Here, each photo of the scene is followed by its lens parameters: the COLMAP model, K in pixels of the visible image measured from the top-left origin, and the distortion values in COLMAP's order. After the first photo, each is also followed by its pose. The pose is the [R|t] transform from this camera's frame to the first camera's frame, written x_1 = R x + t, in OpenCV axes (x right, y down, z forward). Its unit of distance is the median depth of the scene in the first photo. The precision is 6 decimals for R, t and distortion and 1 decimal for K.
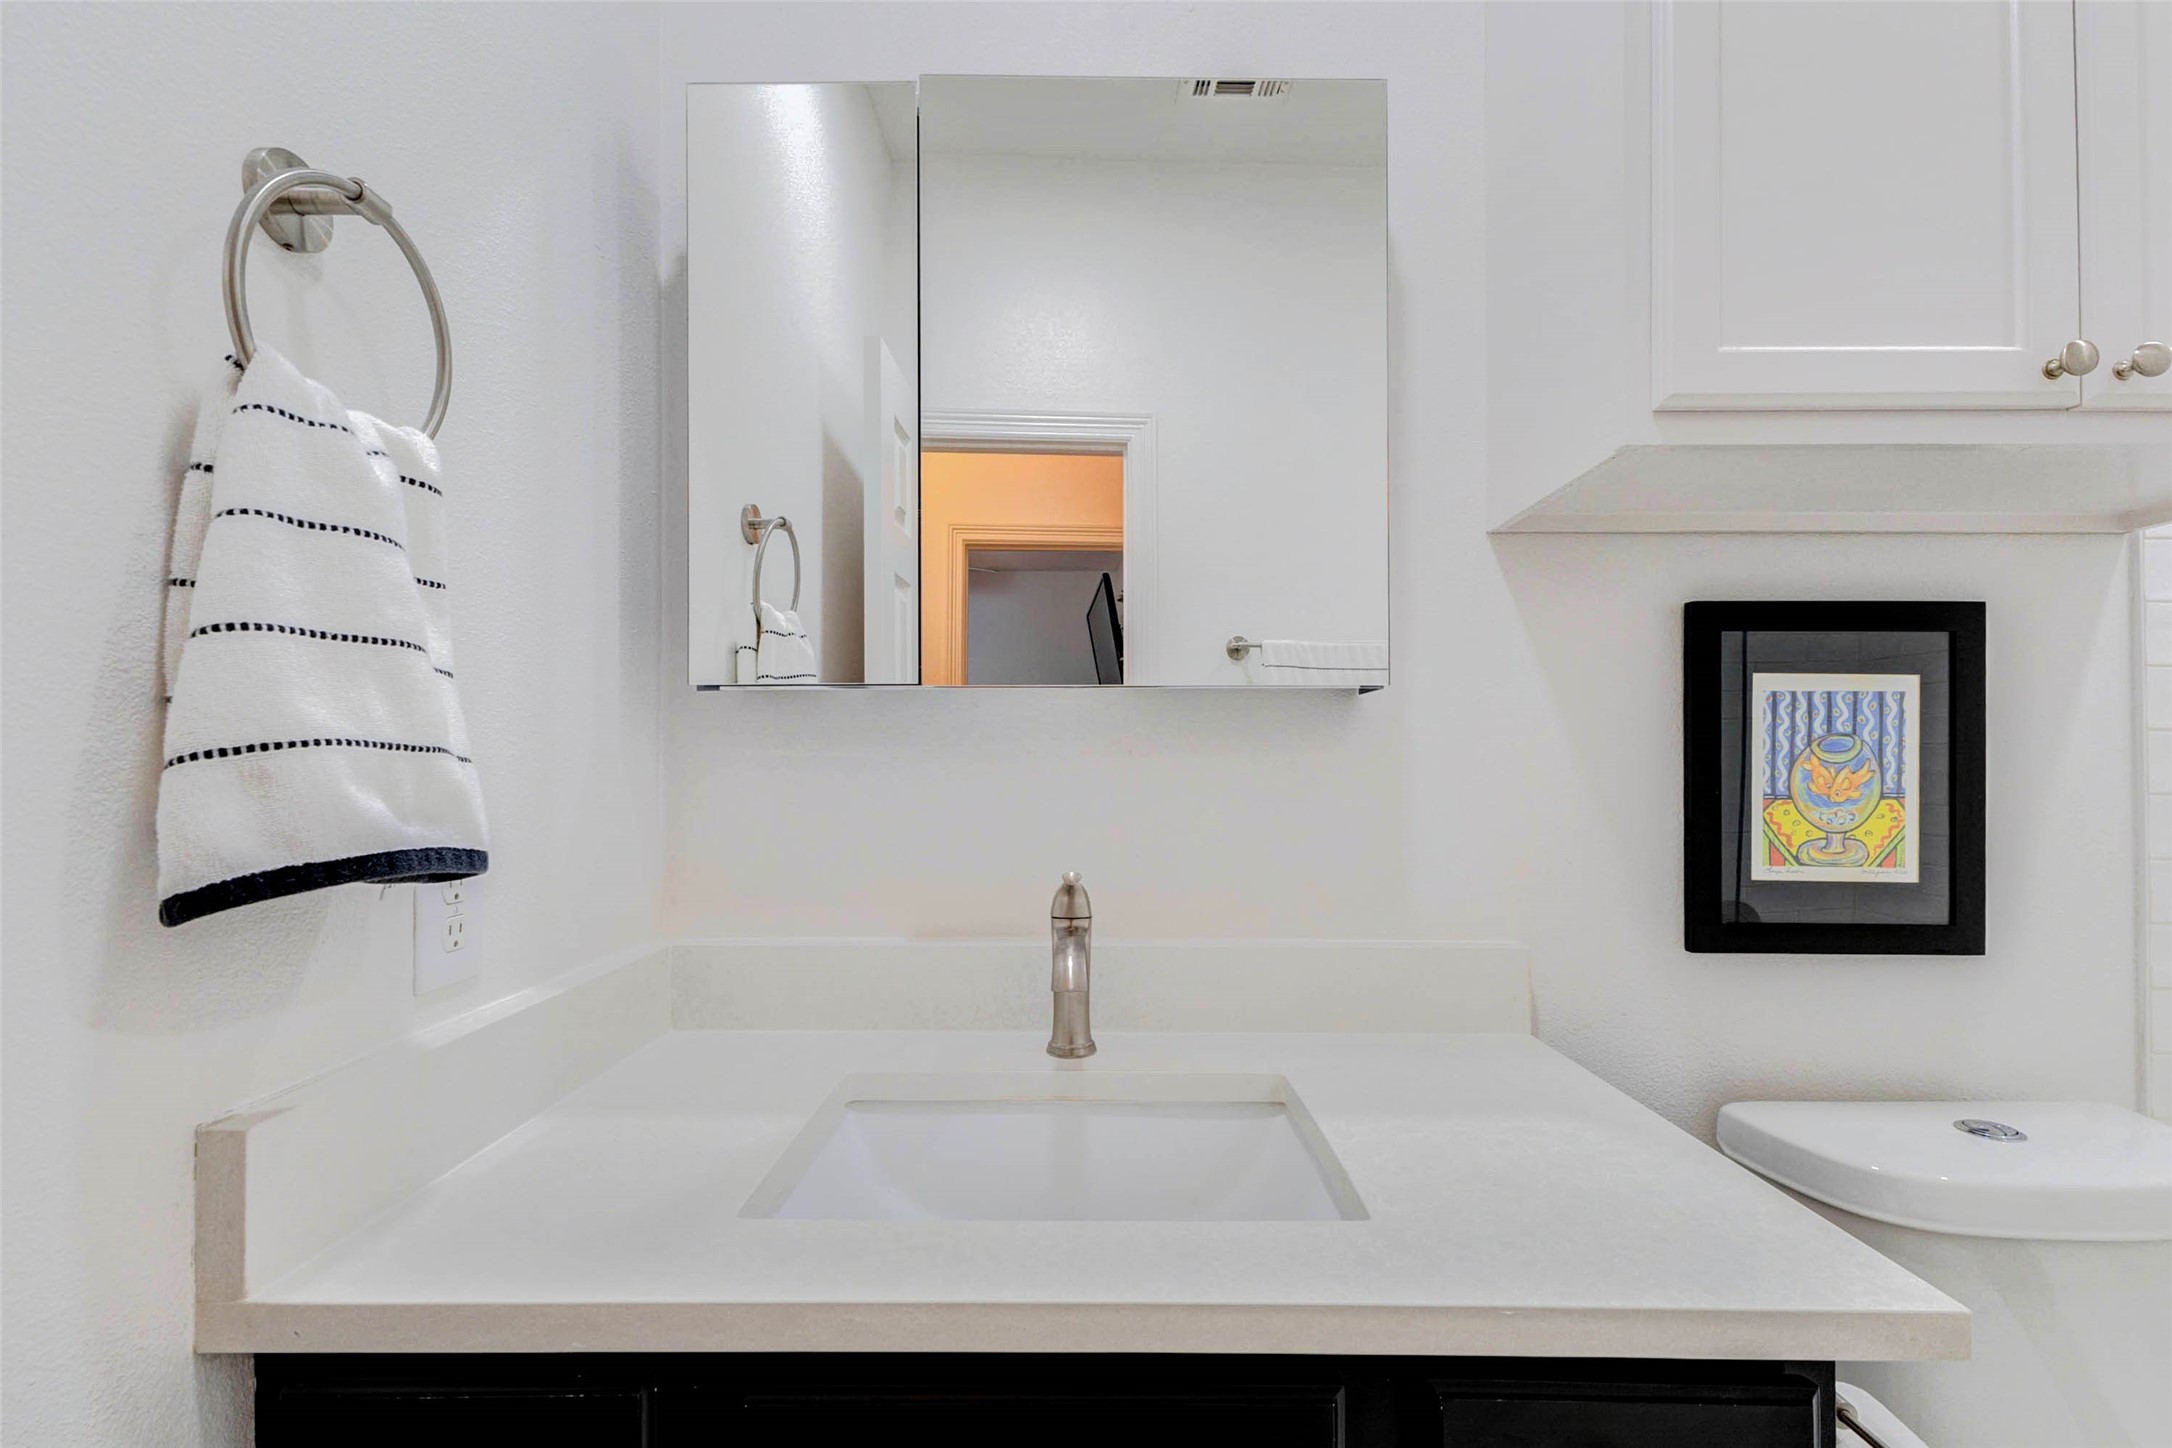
lens RADIAL K [[948.6, 0, 1124.6], [0, 948.6, 754.4], [0, 0, 1]] dist [0.008914, -0.000746]
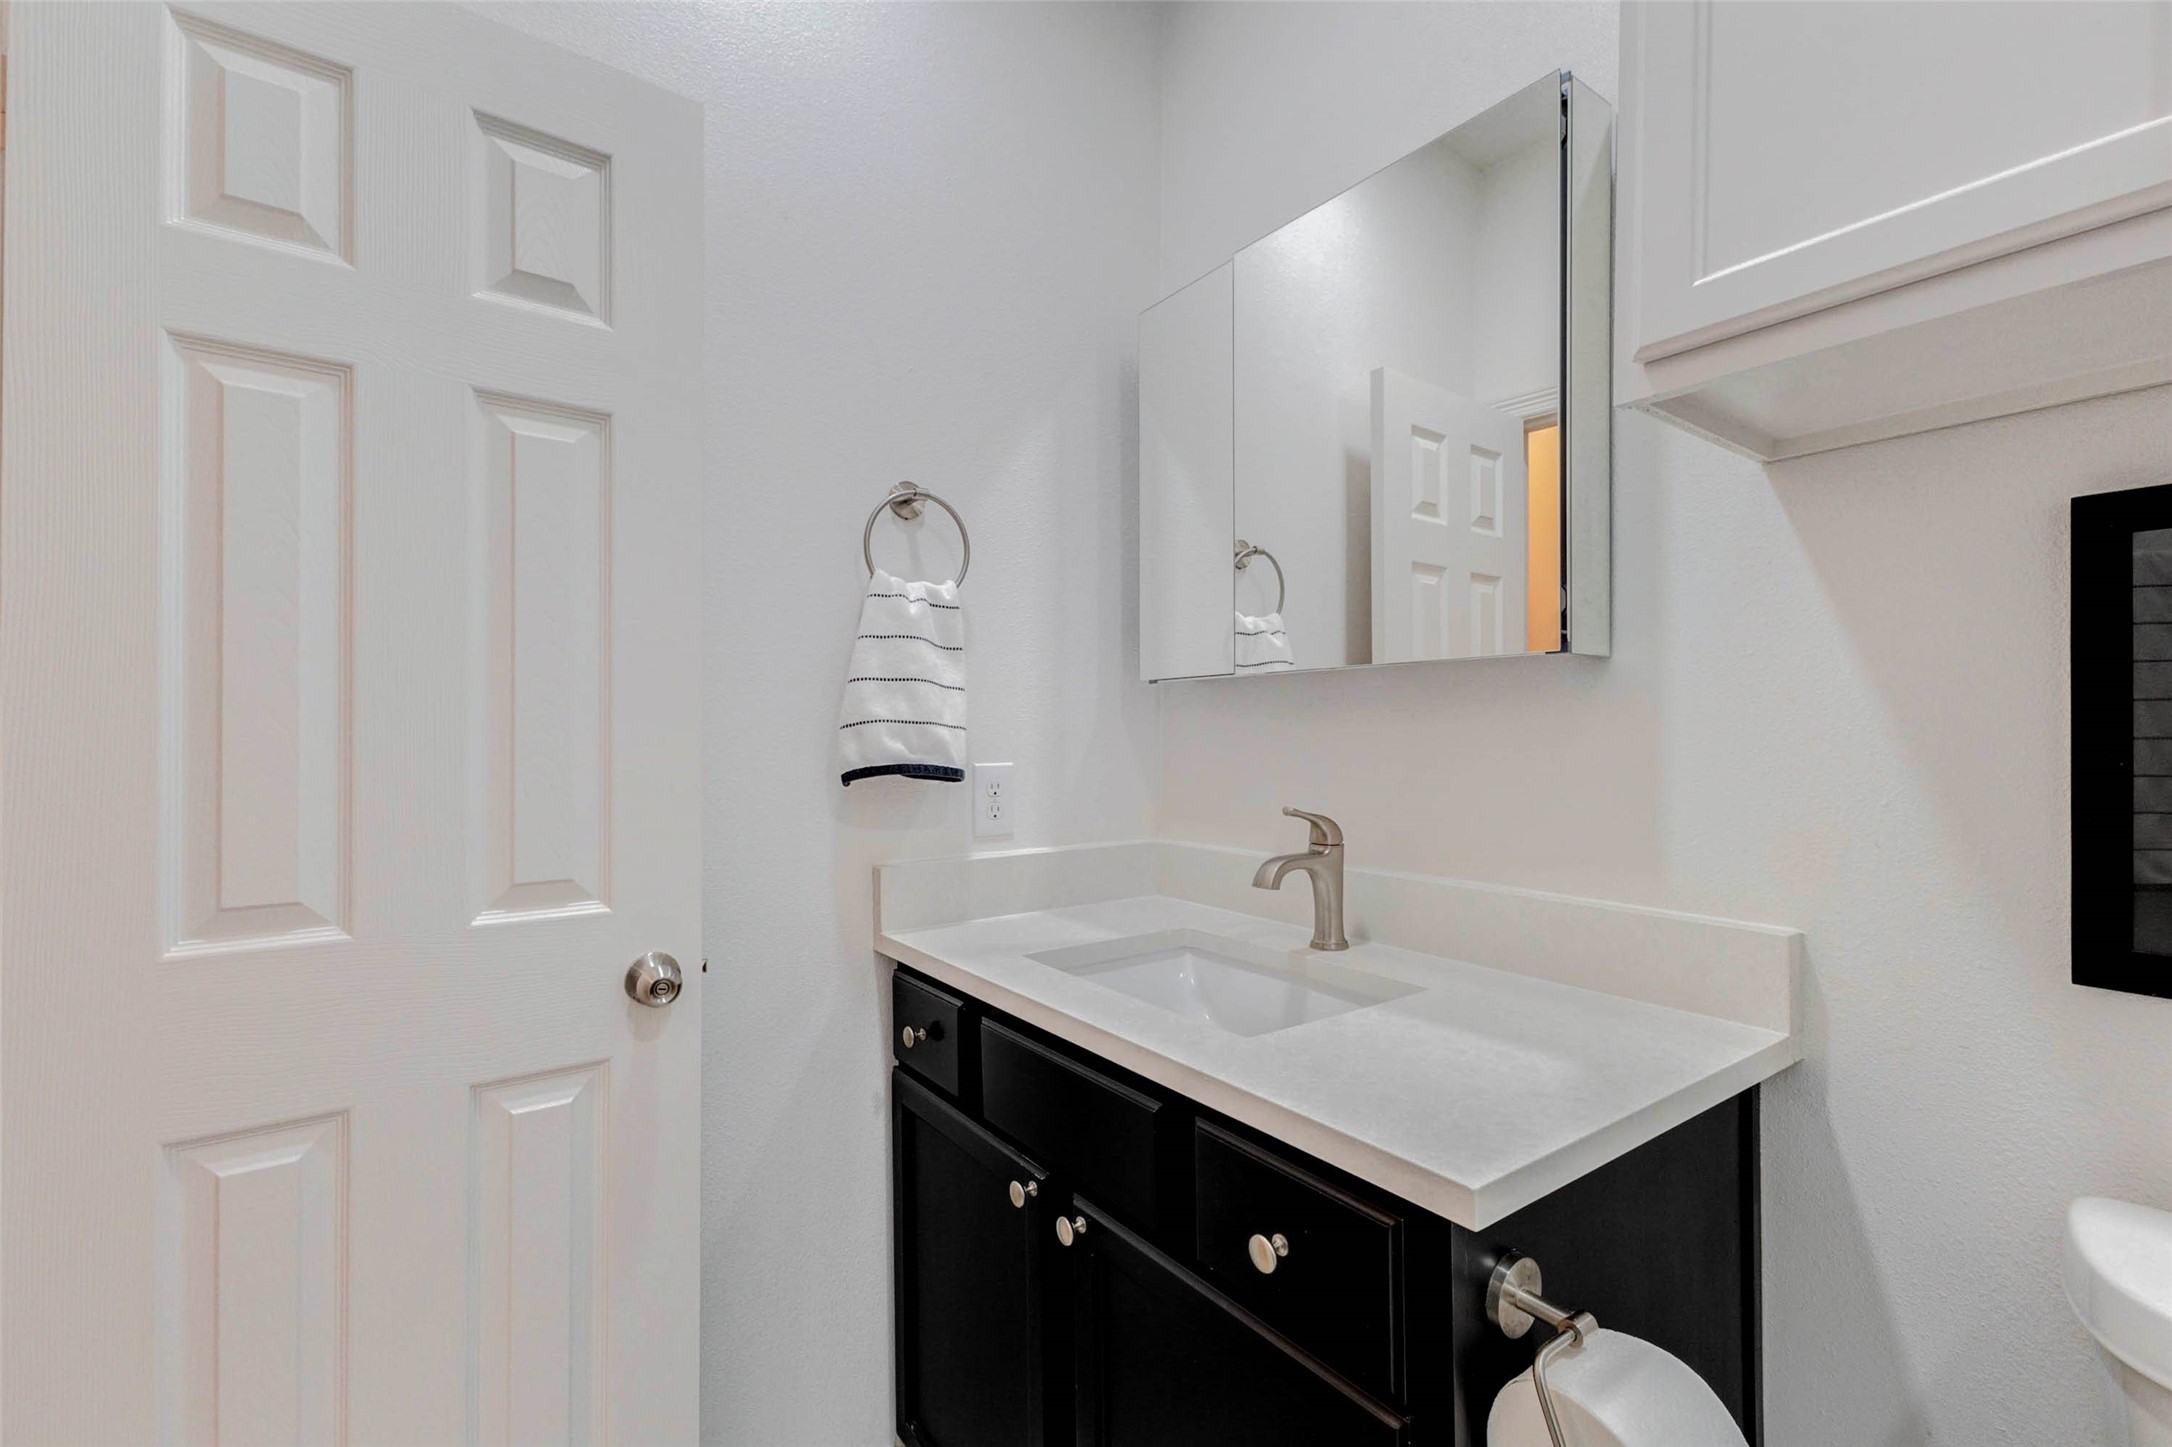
lens RADIAL K [[941.5, 0, 1084.3], [0, 941.5, 739.2], [0, 0, 1]] dist [0.017182, -0.006689]
pose [[0.587904, 0.005799, -0.808910, 0.775639], [0.011914, 0.999804, 0.015827, 0.000874], [0.808843, -0.018943, 0.587719, -0.032729]]
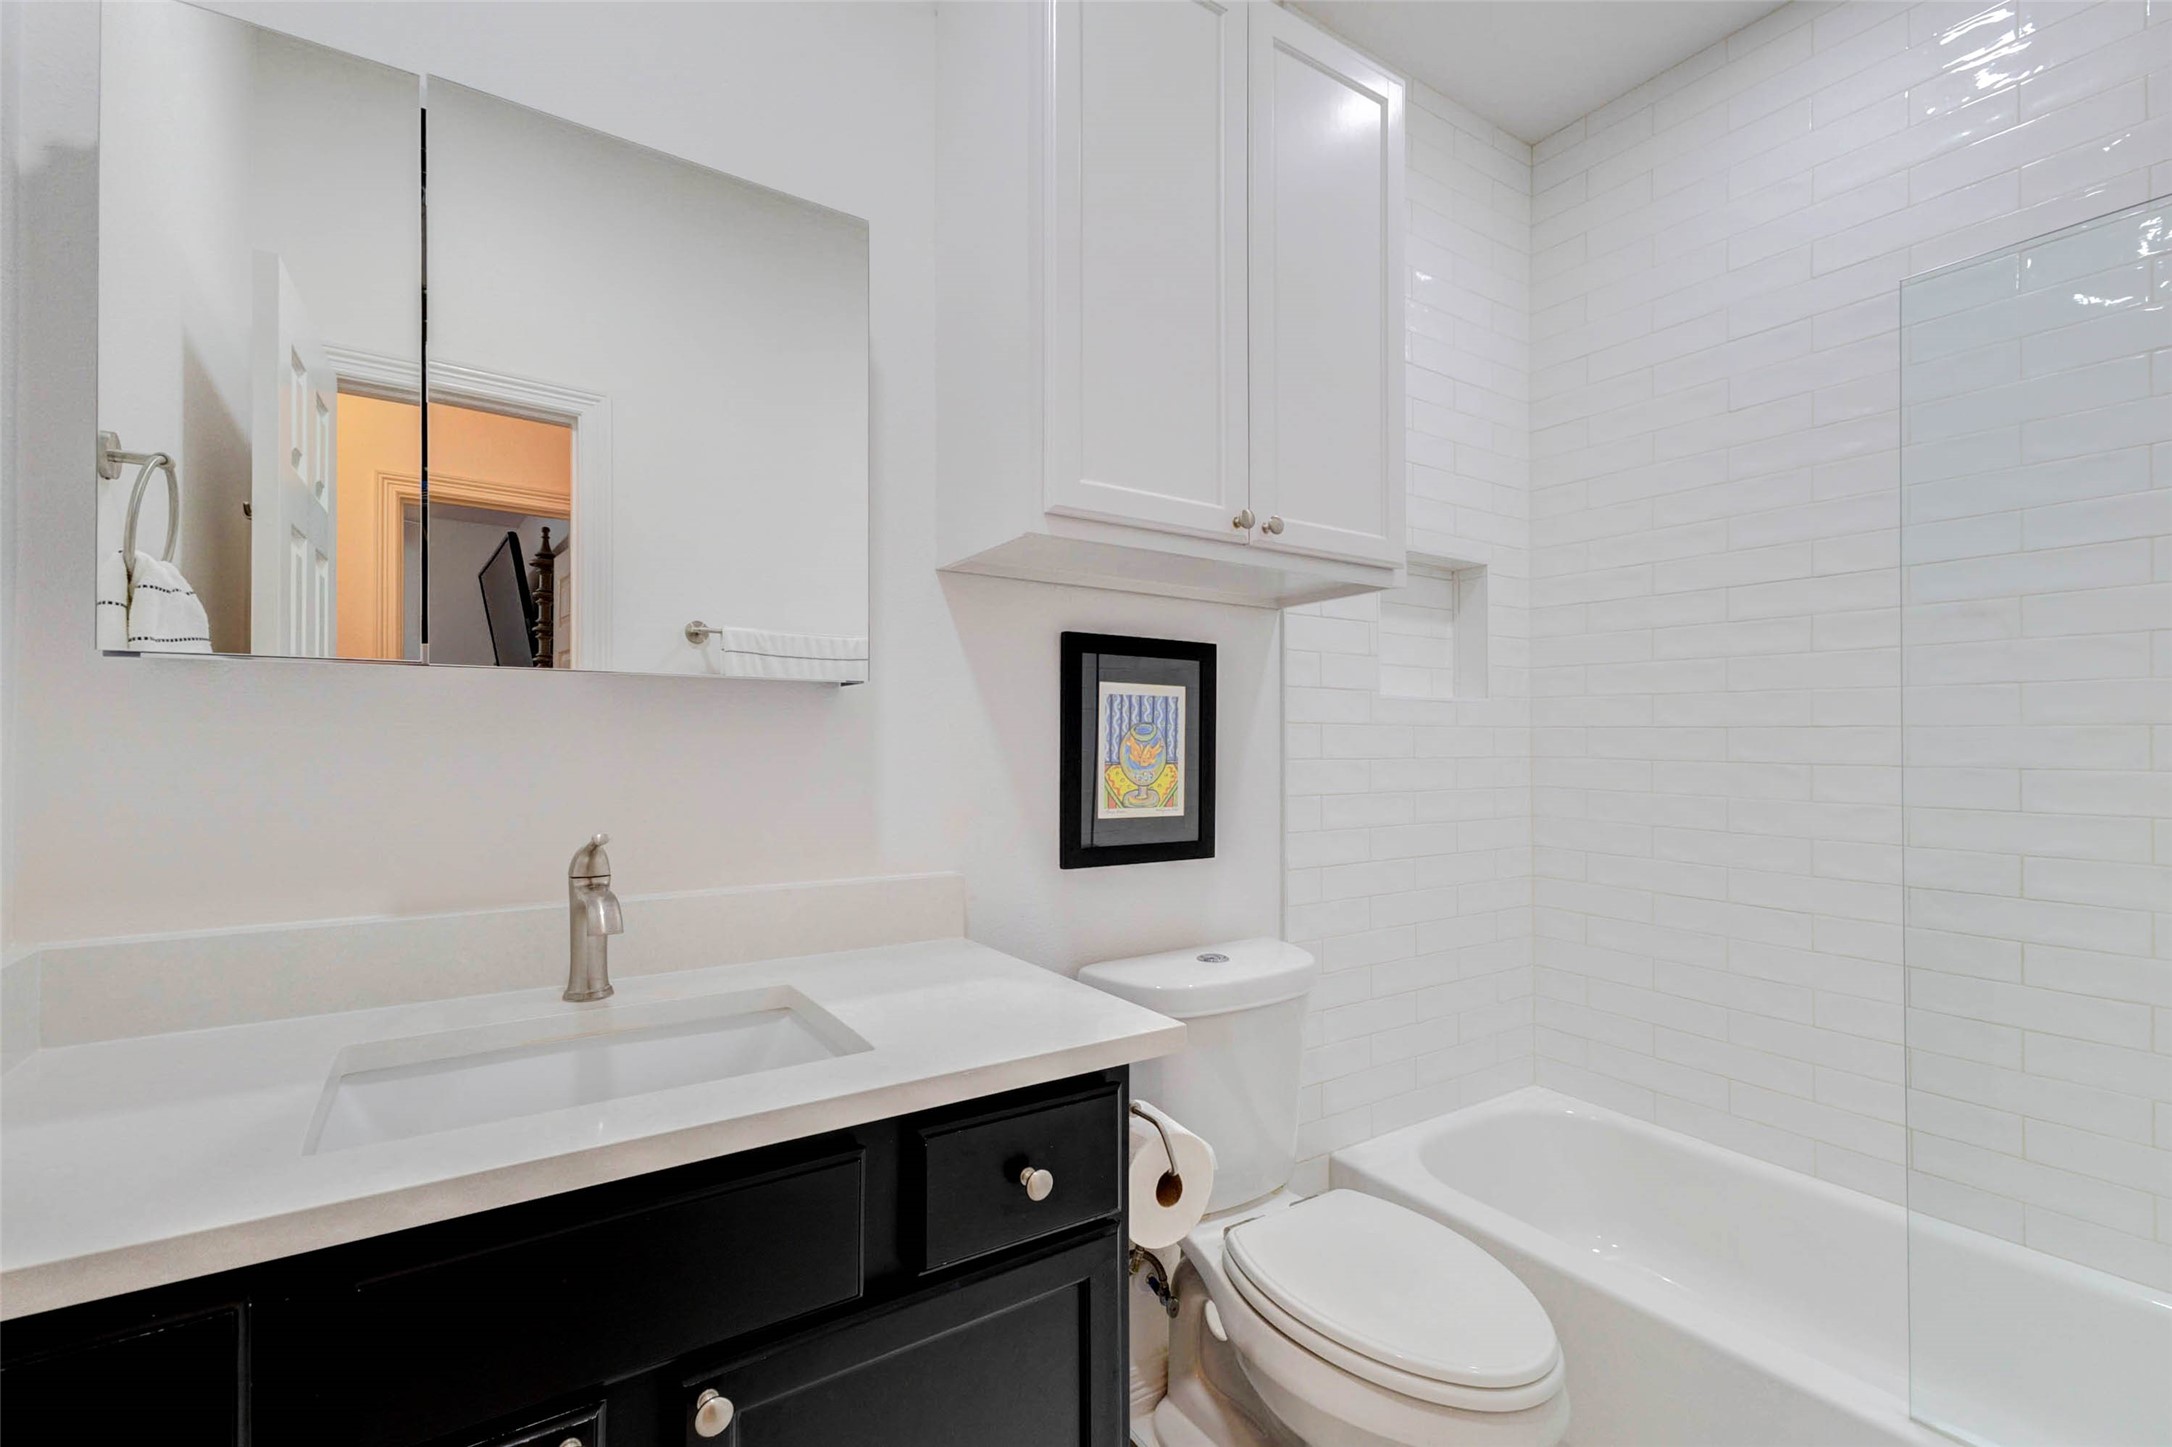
lens RADIAL K [[909.1, 0, 1086.0], [0, 909.1, 723.5], [0, 0, 1]] dist [0.000007, -0.000112]
pose [[0.846793, 0.013654, 0.531748, -0.127530], [-0.007079, 0.999871, -0.014402, 0.001925], [-0.531876, 0.008431, 0.846780, -0.214154]]
